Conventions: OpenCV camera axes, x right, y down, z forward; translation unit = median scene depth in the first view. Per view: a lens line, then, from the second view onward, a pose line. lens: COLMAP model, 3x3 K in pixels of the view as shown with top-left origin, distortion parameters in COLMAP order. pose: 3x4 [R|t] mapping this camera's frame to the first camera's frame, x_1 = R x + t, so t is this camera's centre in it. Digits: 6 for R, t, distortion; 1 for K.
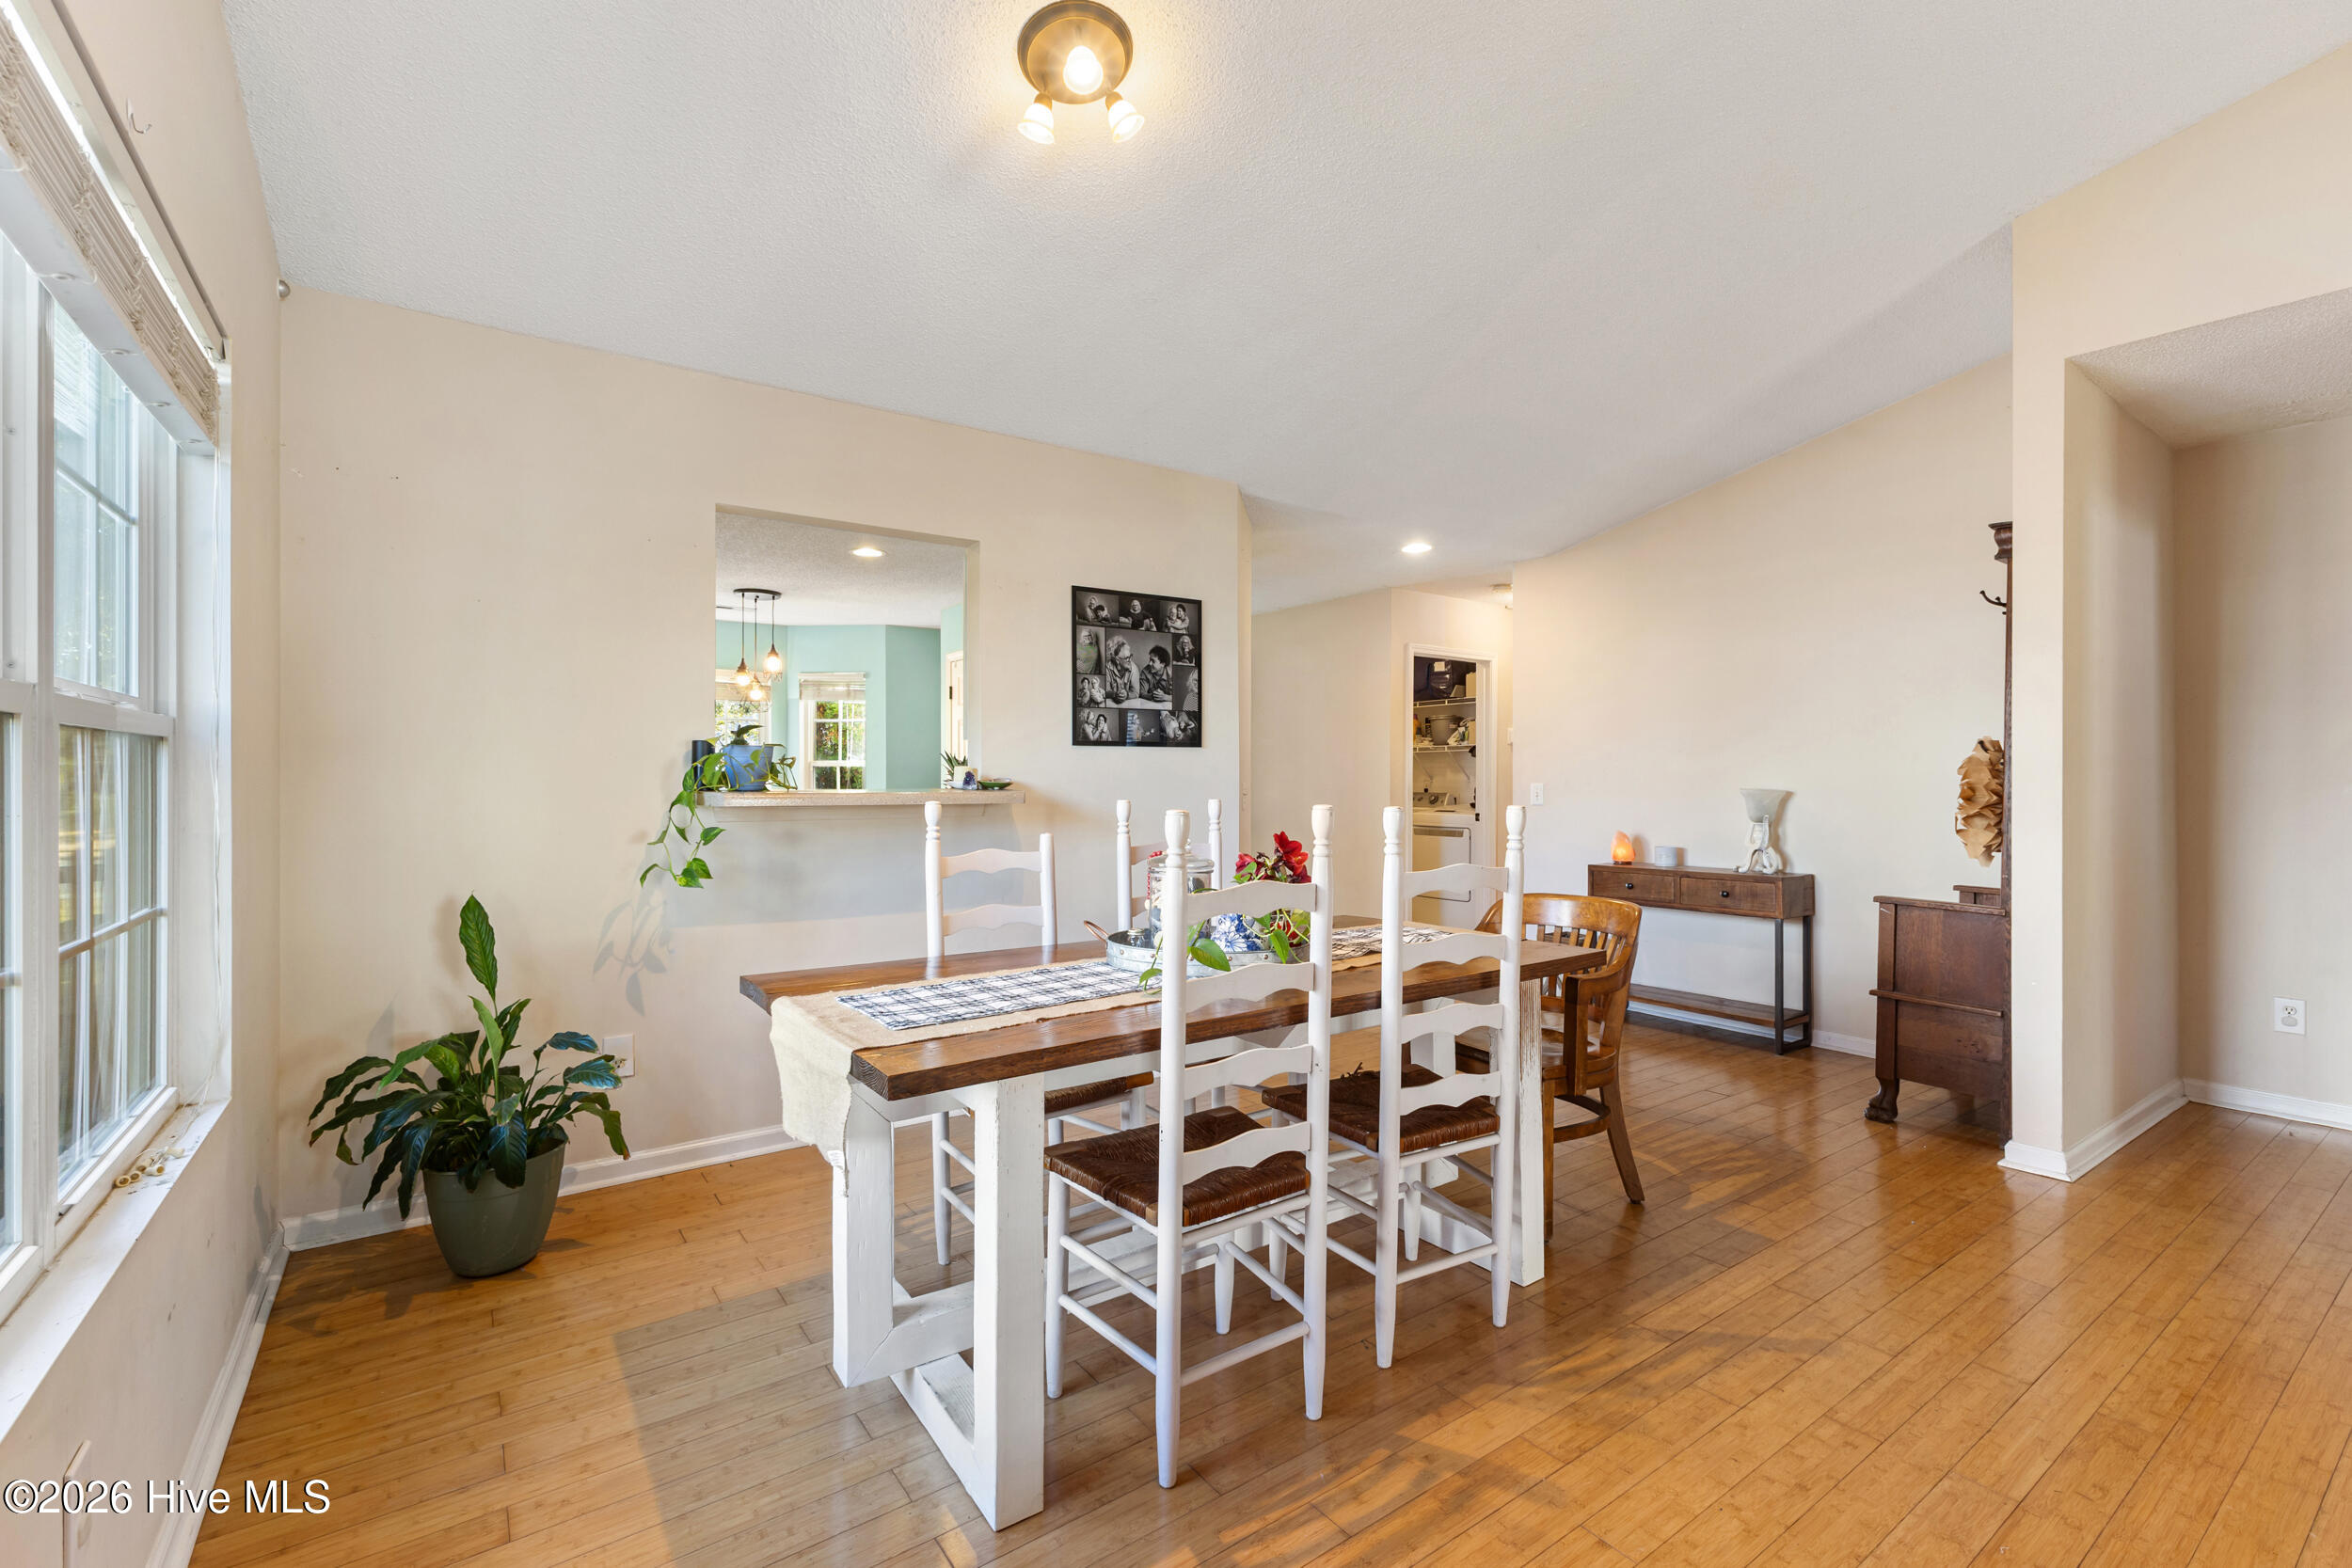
lens RADIAL K [[1013.7, 0, 1168.3], [0, 1013.7, 772.7], [0, 0, 1]] dist [0.007908, -0.000191]
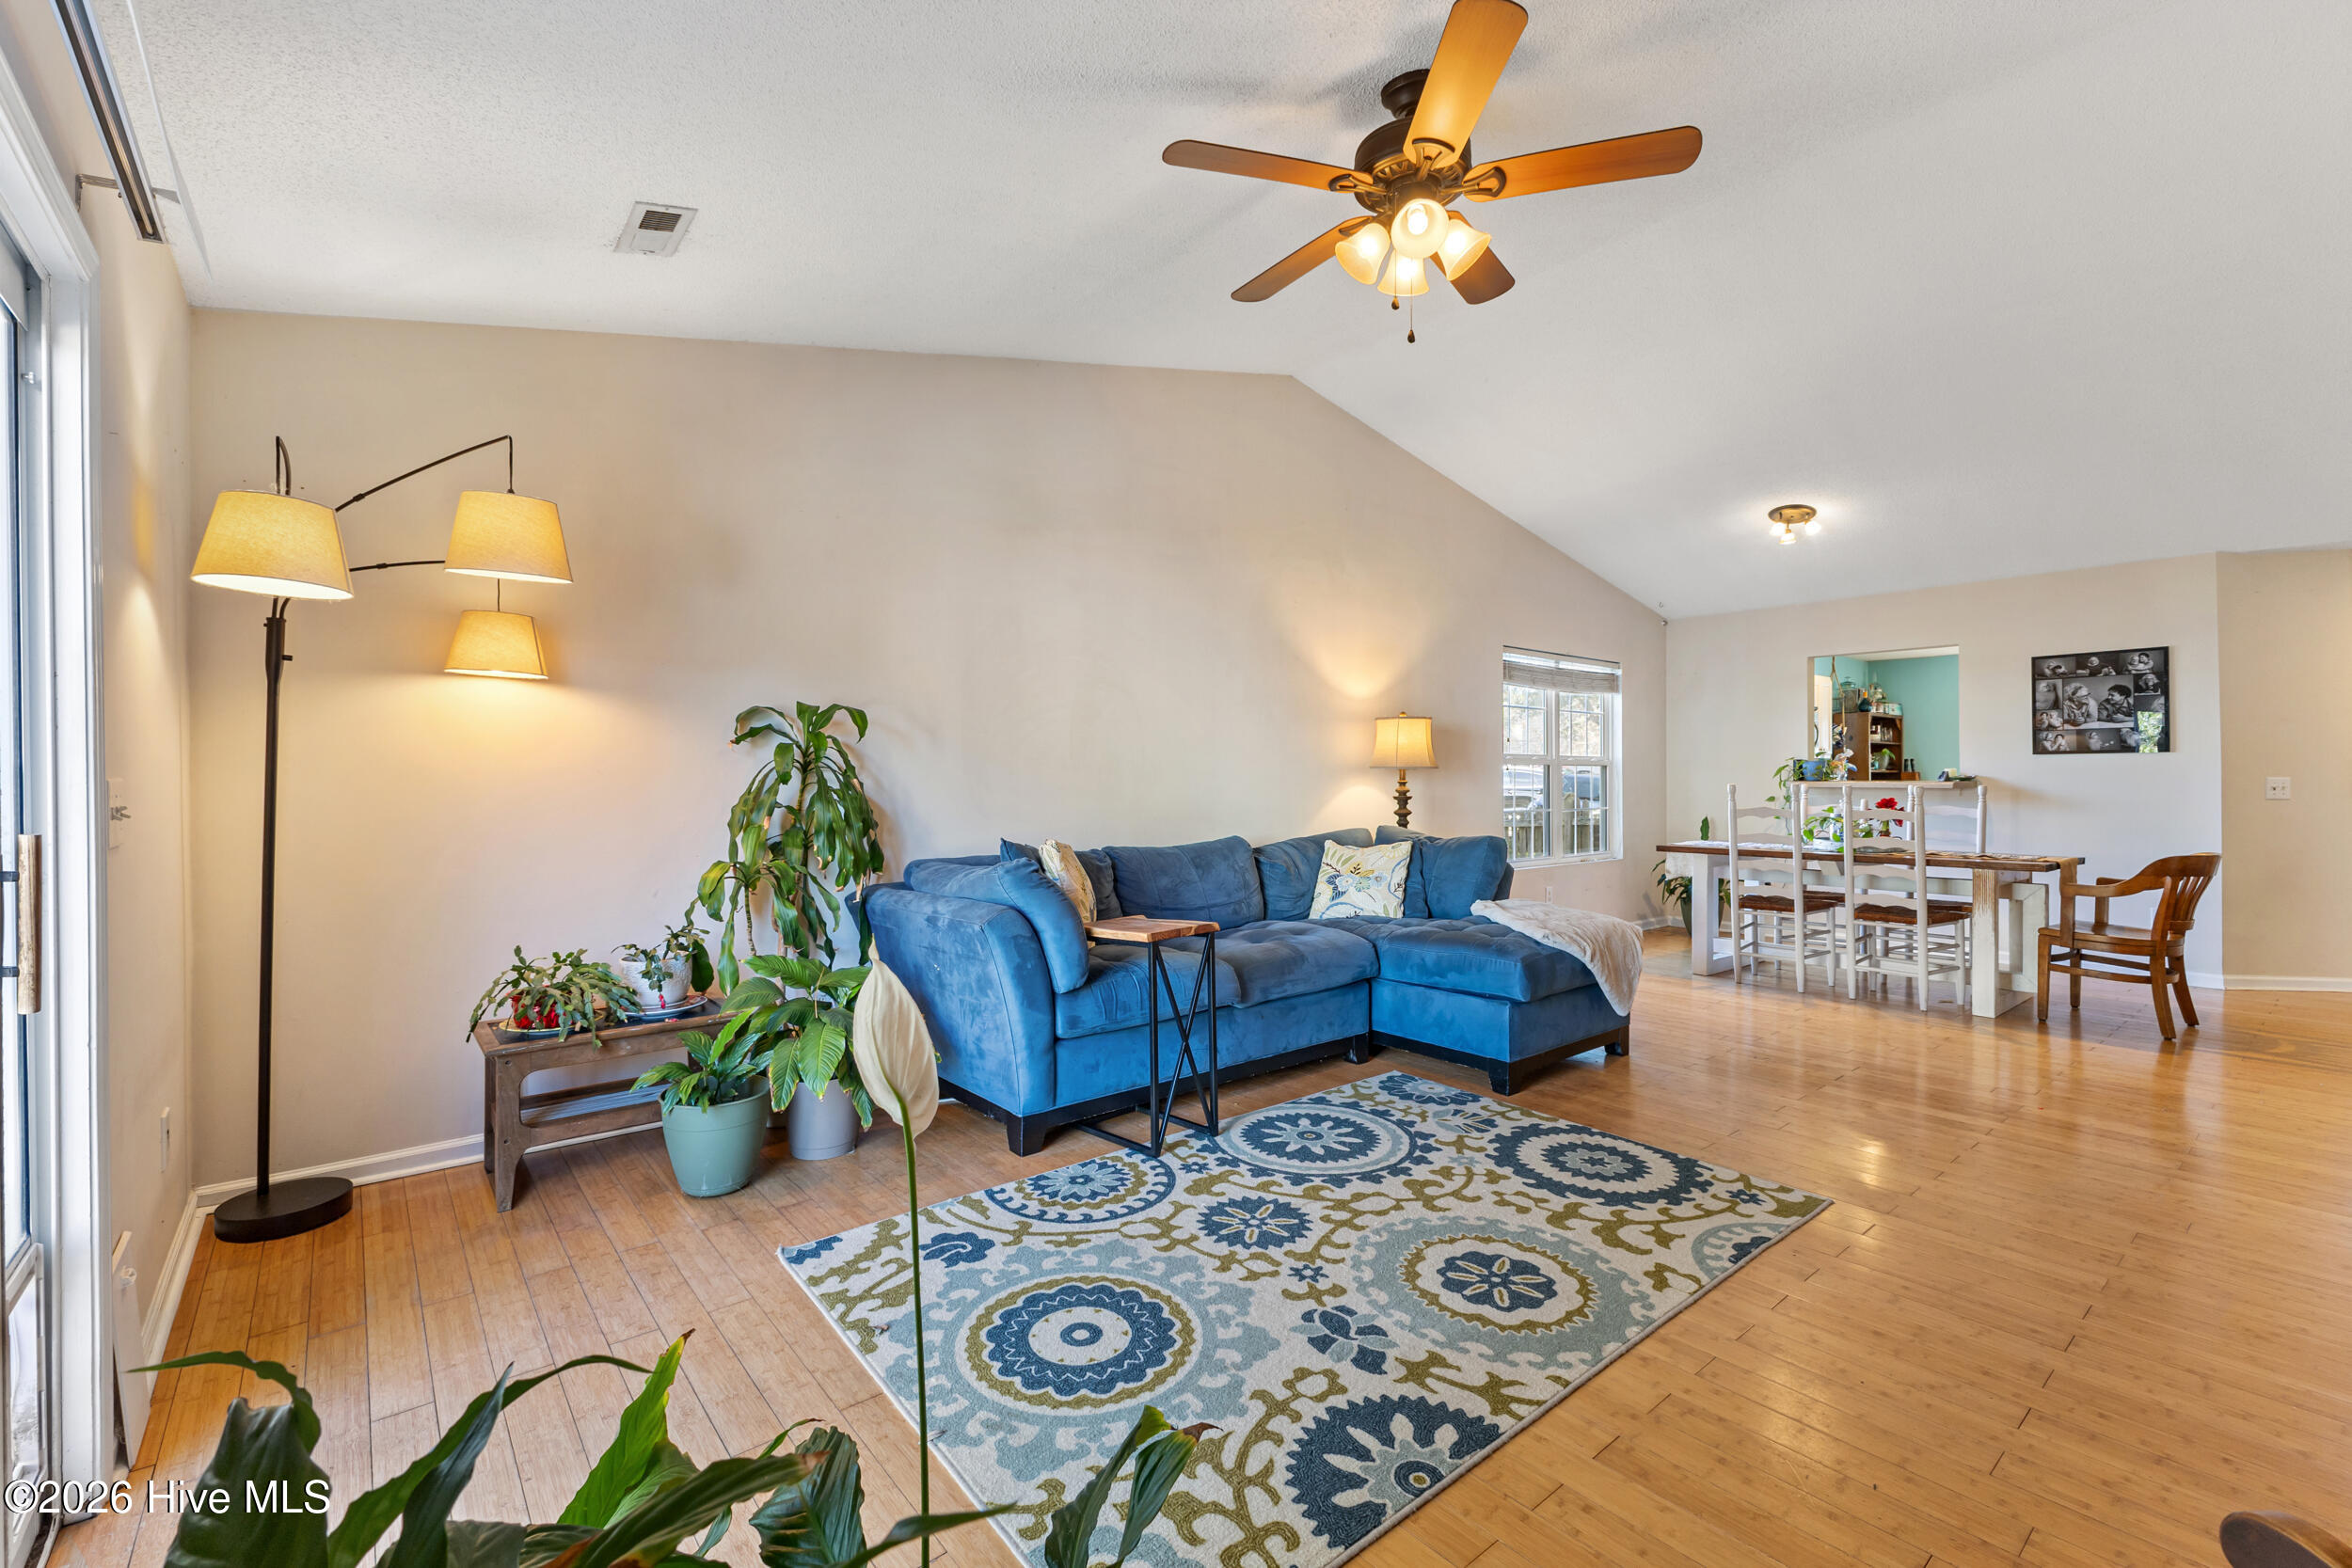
lens RADIAL K [[1013.7, 0, 1168.3], [0, 1013.7, 772.7], [0, 0, 1]] dist [0.007908, -0.000191]
pose [[0.067201, -0.003839, -0.997732, 1.402088], [0.008223, 0.999961, -0.003294, -0.003641], [0.997706, -0.007983, 0.067230, -0.485468]]
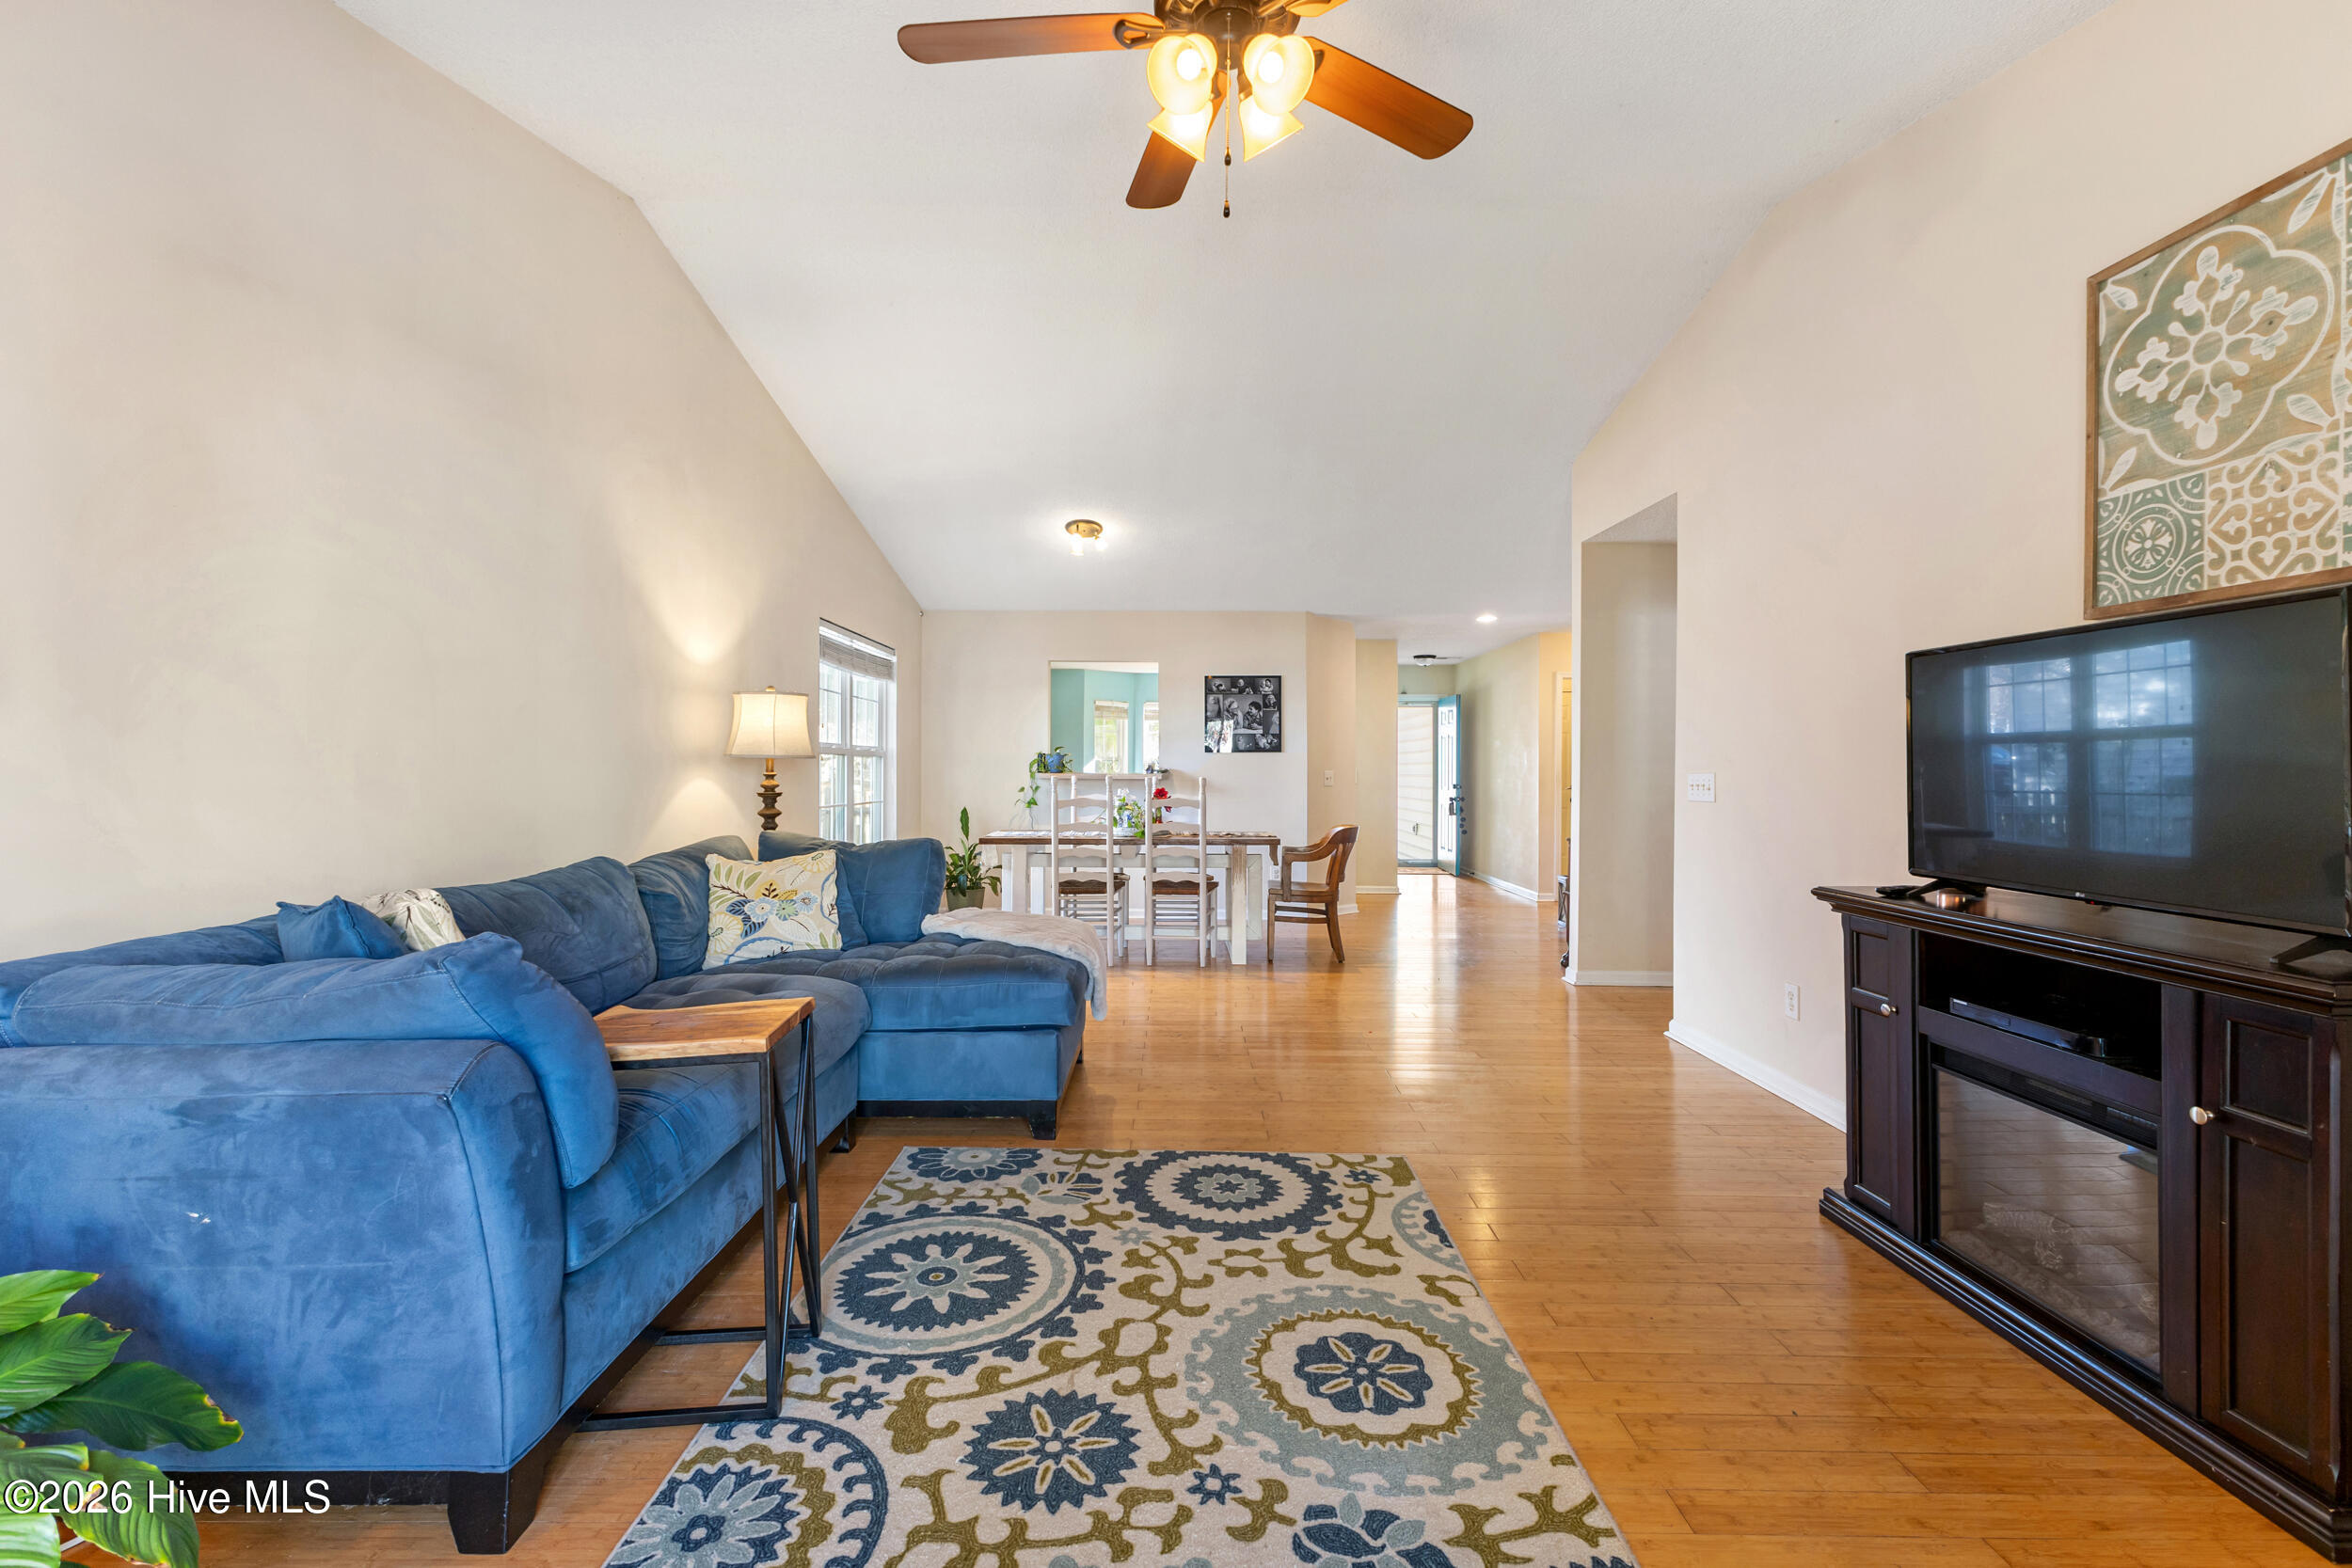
lens RADIAL K [[1019.6, 0, 1190.6], [0, 1019.6, 762.4], [0, 0, 1]] dist [0.010489, 0.000460]
pose [[0.816689, 0.000487, -0.577077, 1.055258], [-0.000602, 1.000000, -0.000009, -0.006030], [0.577077, 0.000355, 0.816690, -0.706867]]
